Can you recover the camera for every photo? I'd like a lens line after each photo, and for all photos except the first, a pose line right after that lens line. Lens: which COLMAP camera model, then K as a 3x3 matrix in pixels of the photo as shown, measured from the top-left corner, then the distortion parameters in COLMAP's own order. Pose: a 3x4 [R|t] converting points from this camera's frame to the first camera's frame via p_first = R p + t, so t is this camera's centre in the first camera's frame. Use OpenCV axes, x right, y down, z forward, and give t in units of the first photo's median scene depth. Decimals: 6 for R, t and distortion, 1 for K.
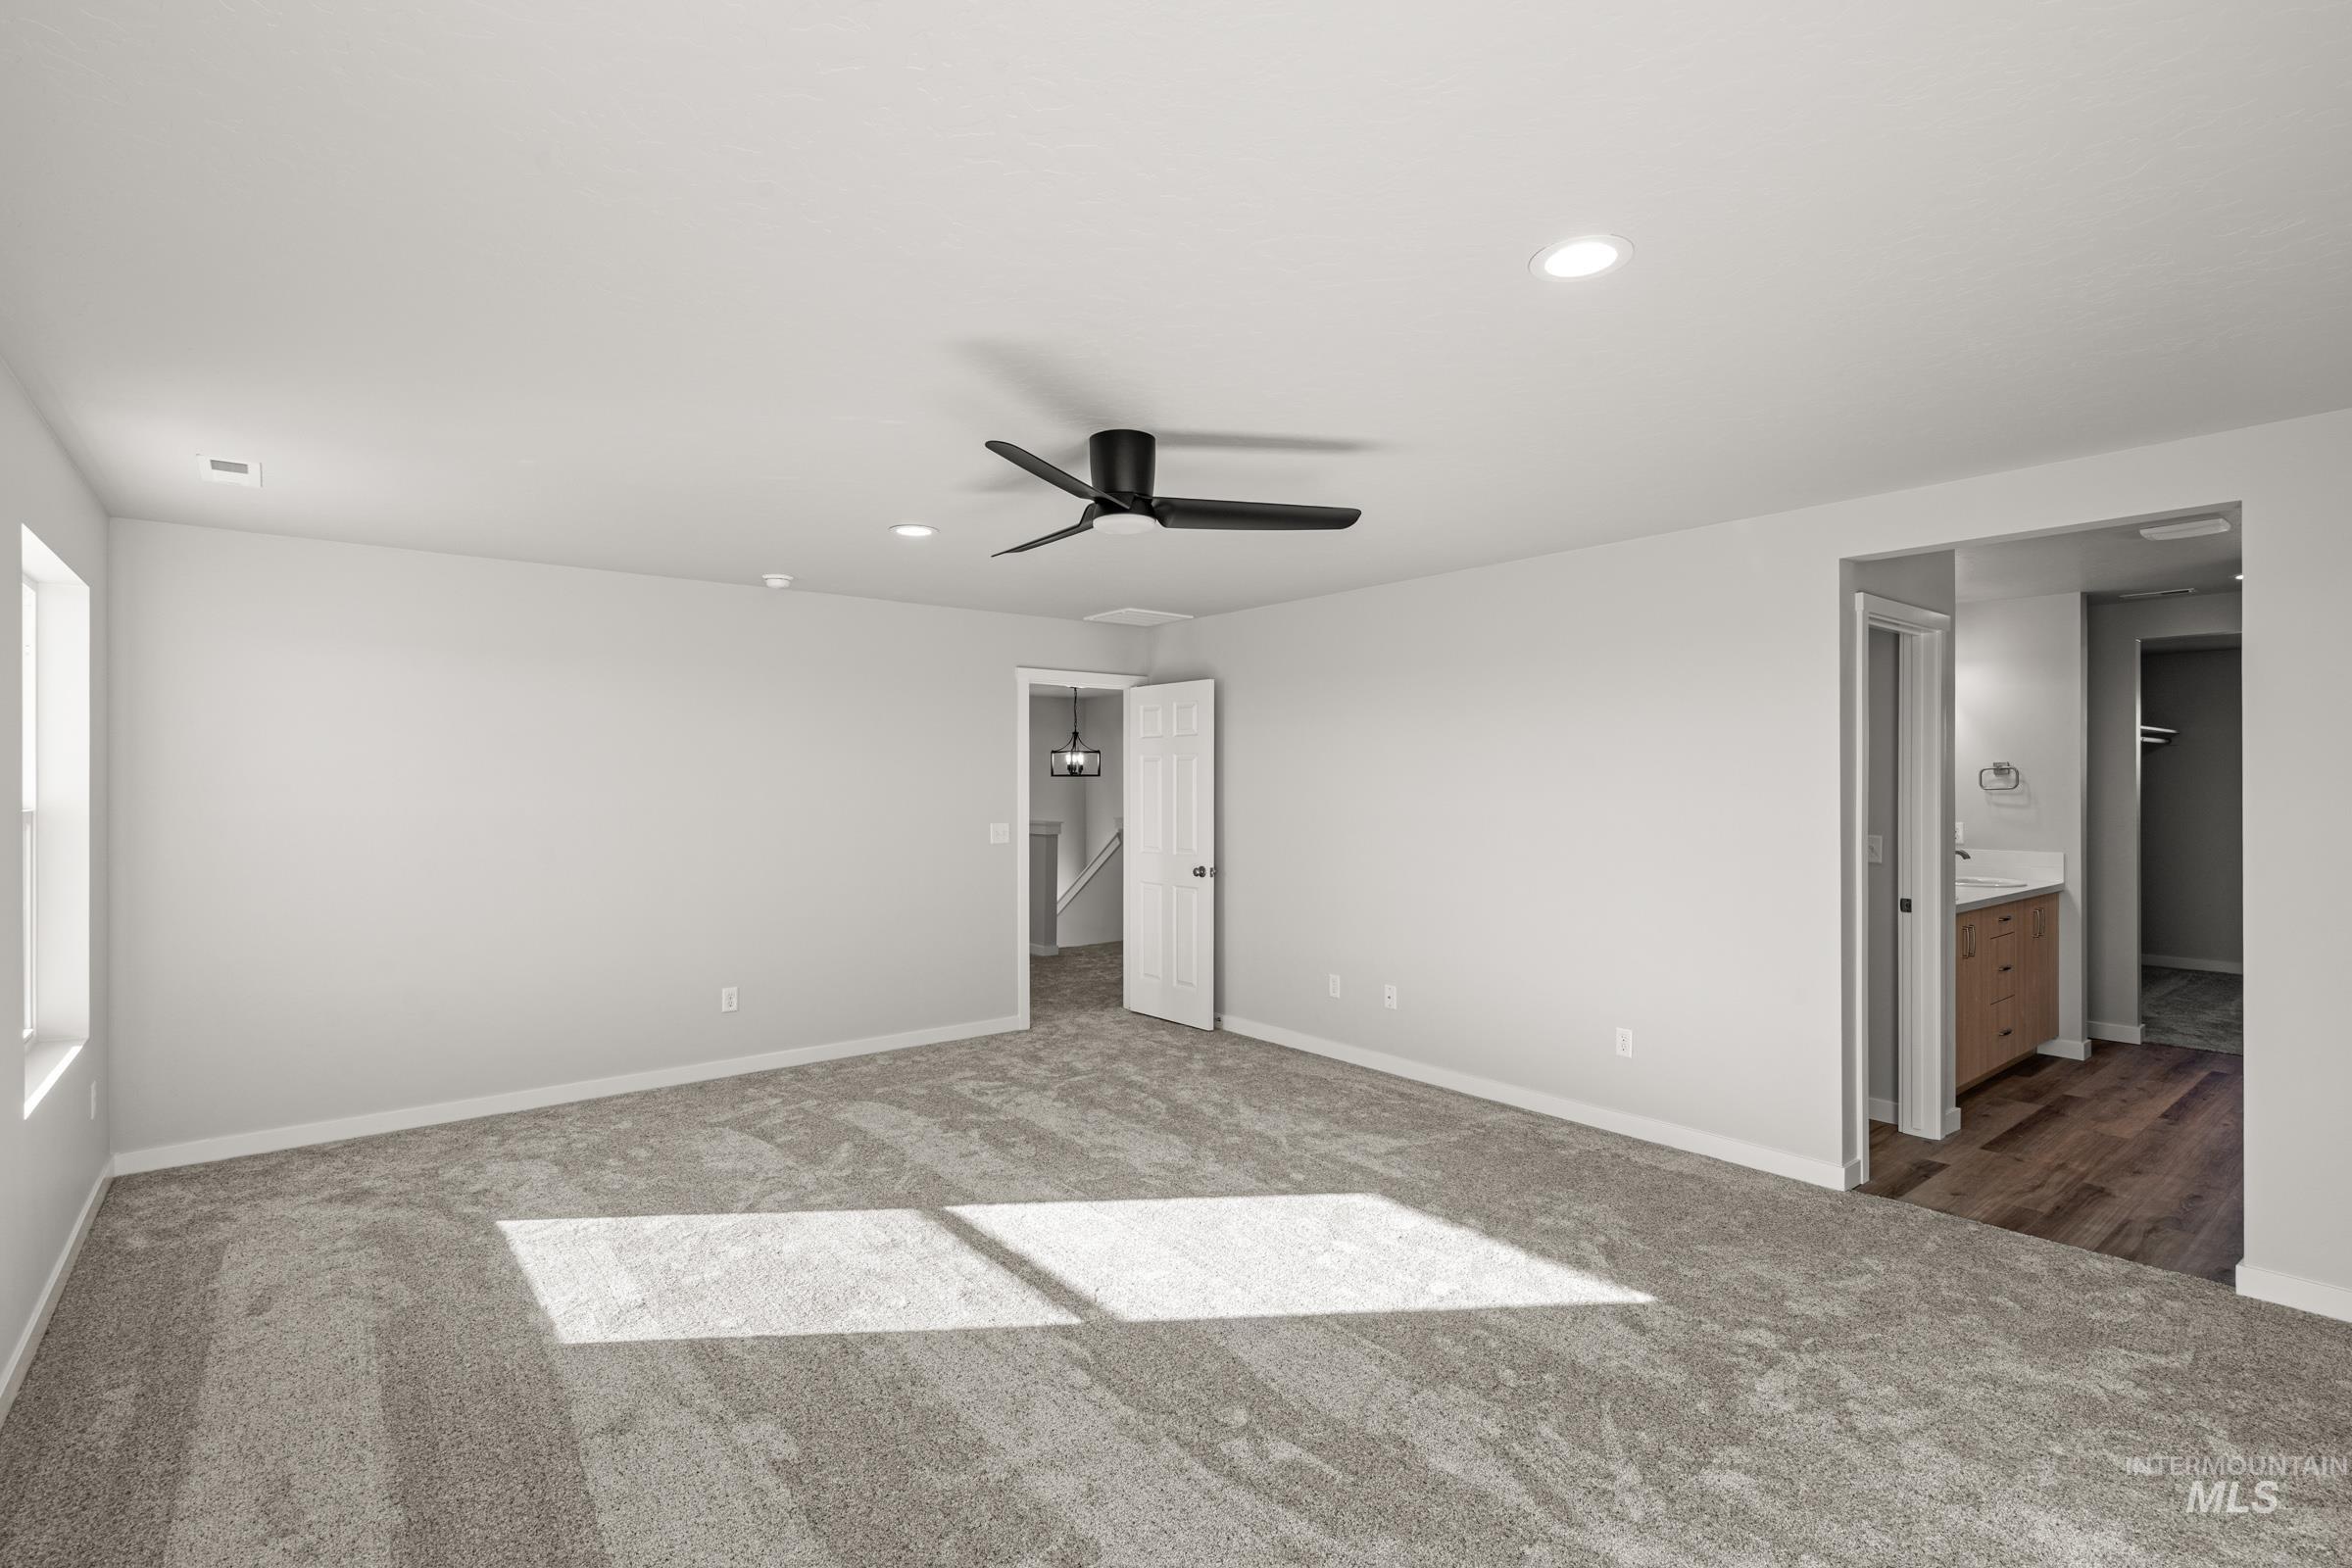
lens RADIAL K [[1114.0, 0, 1167.0], [0, 1114.0, 791.9], [0, 0, 1]] dist [-0.001078, 0.001225]
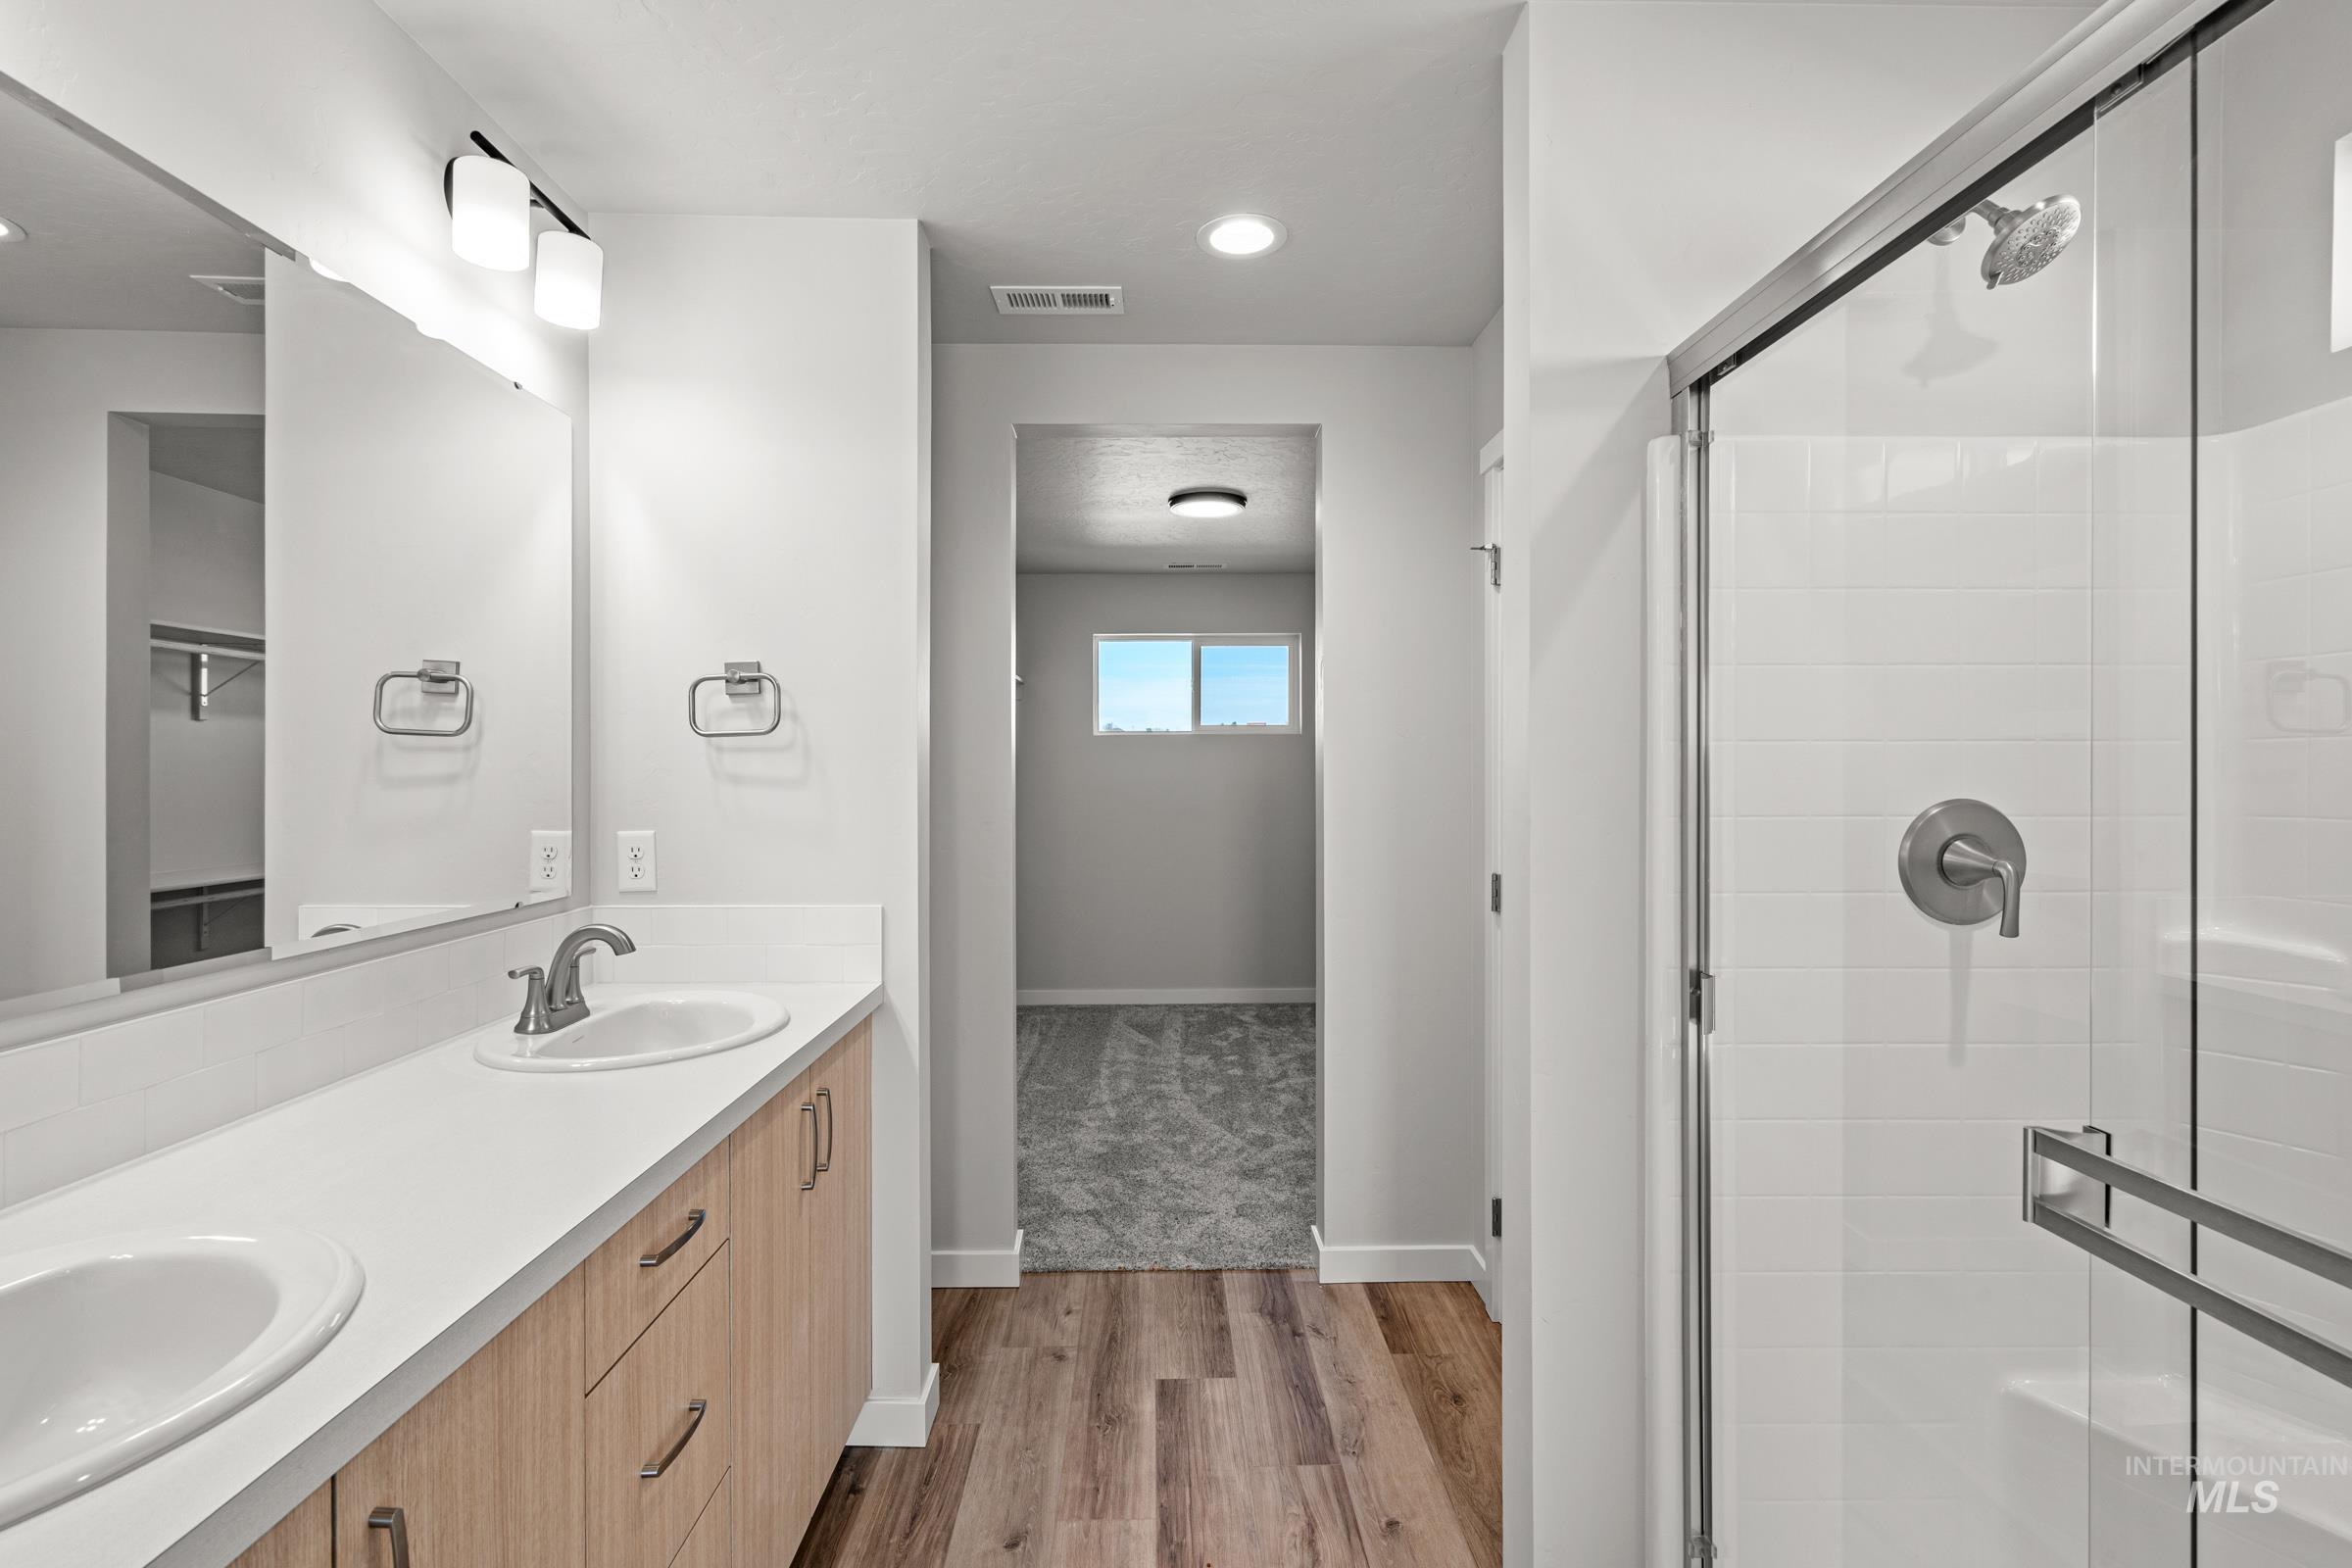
lens RADIAL K [[1114.0, 0, 1174.9], [0, 1114.0, 777.6], [0, 0, 1]] dist [-0.001078, 0.001225]
pose [[0.621531, -0.005343, 0.783372, 0.559561], [0.001855, 0.999984, 0.005349, 0.009413], [-0.783388, -0.001872, 0.621531, 0.674271]]
